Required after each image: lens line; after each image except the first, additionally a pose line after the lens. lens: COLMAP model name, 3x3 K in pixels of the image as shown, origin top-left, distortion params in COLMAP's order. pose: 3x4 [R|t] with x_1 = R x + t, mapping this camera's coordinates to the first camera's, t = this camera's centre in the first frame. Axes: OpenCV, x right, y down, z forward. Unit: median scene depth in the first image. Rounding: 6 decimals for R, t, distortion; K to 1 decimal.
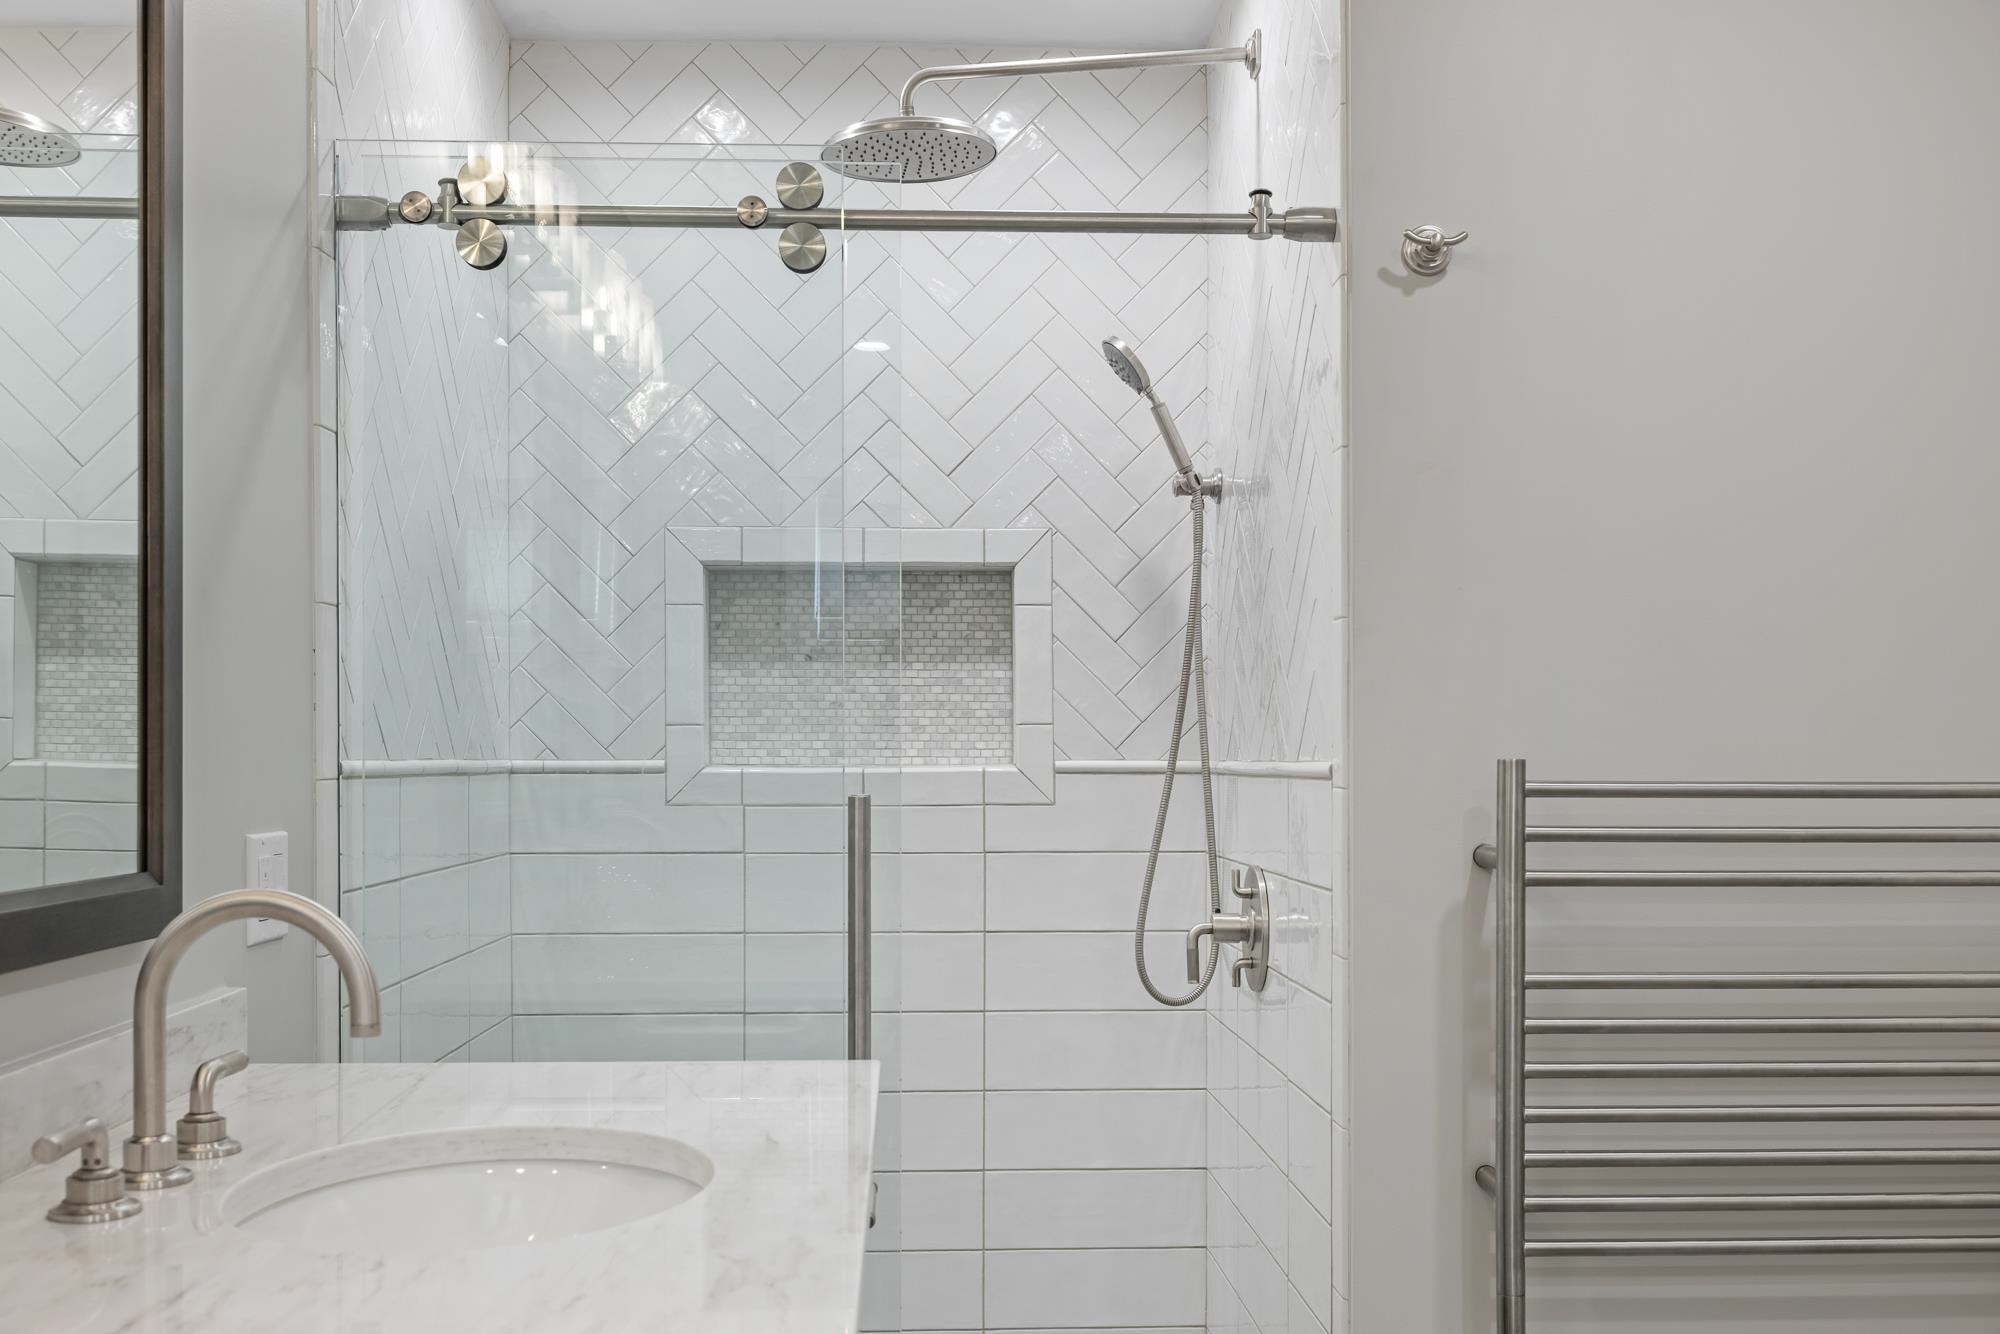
lens RADIAL K [[1969.0, 0, 1093.8], [0, 1969.0, 807.7], [0, 0, 1]] dist [-0.016006, 0.000000]
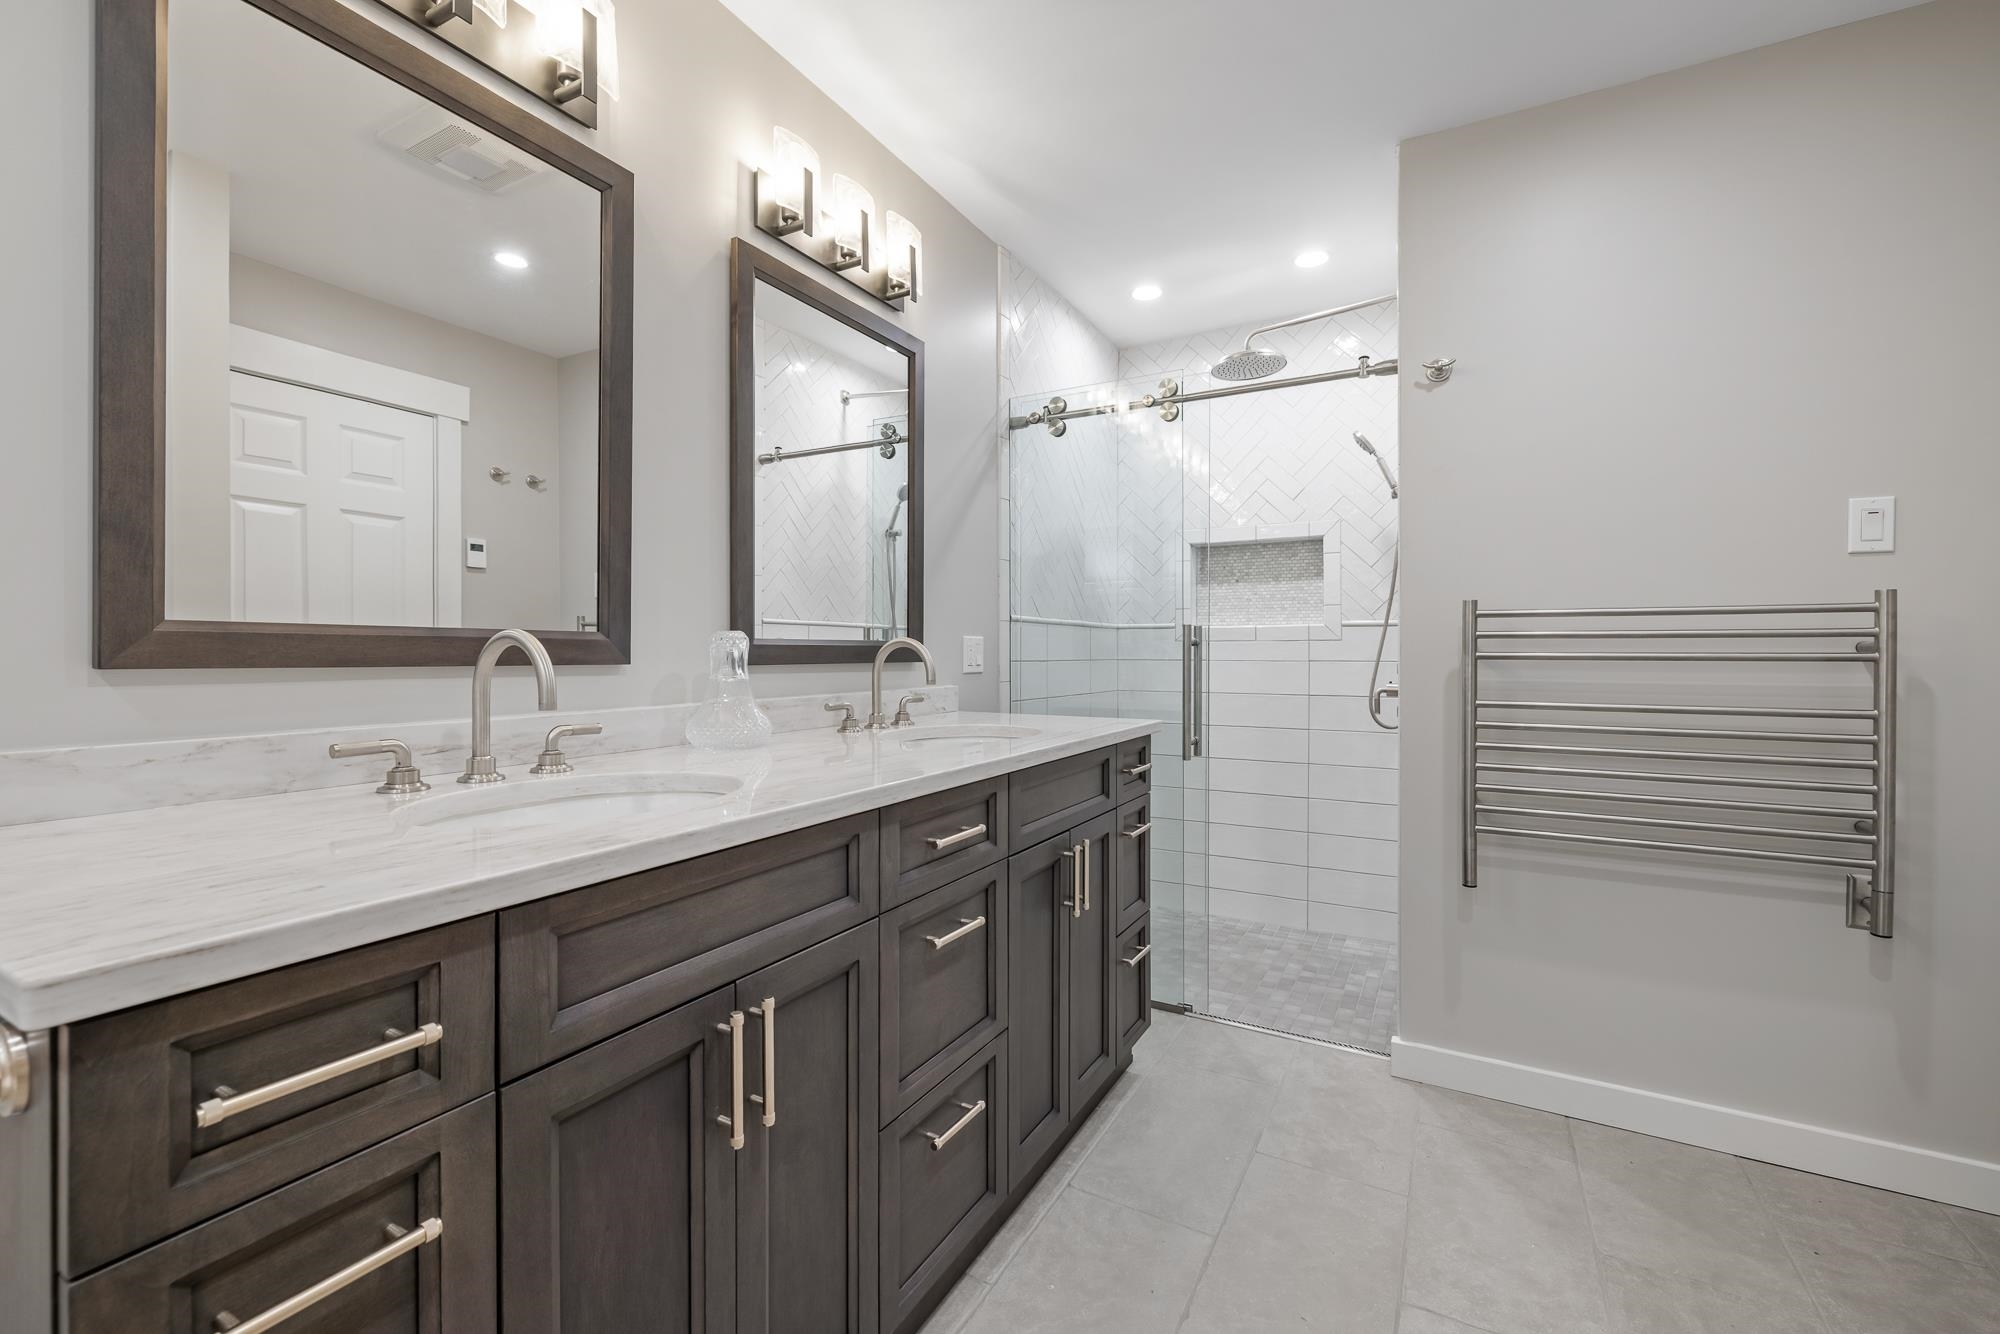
lens RADIAL K [[838.6, 0, 1006.3], [0, 838.6, 661.9], [0, 0, 1]] dist [0.000222, 0.000941]
pose [[0.851024, 0.006674, -0.525084, 0.249303], [-0.010344, 0.999938, -0.004054, 0.049030], [0.525025, 0.008882, 0.851041, -0.042953]]
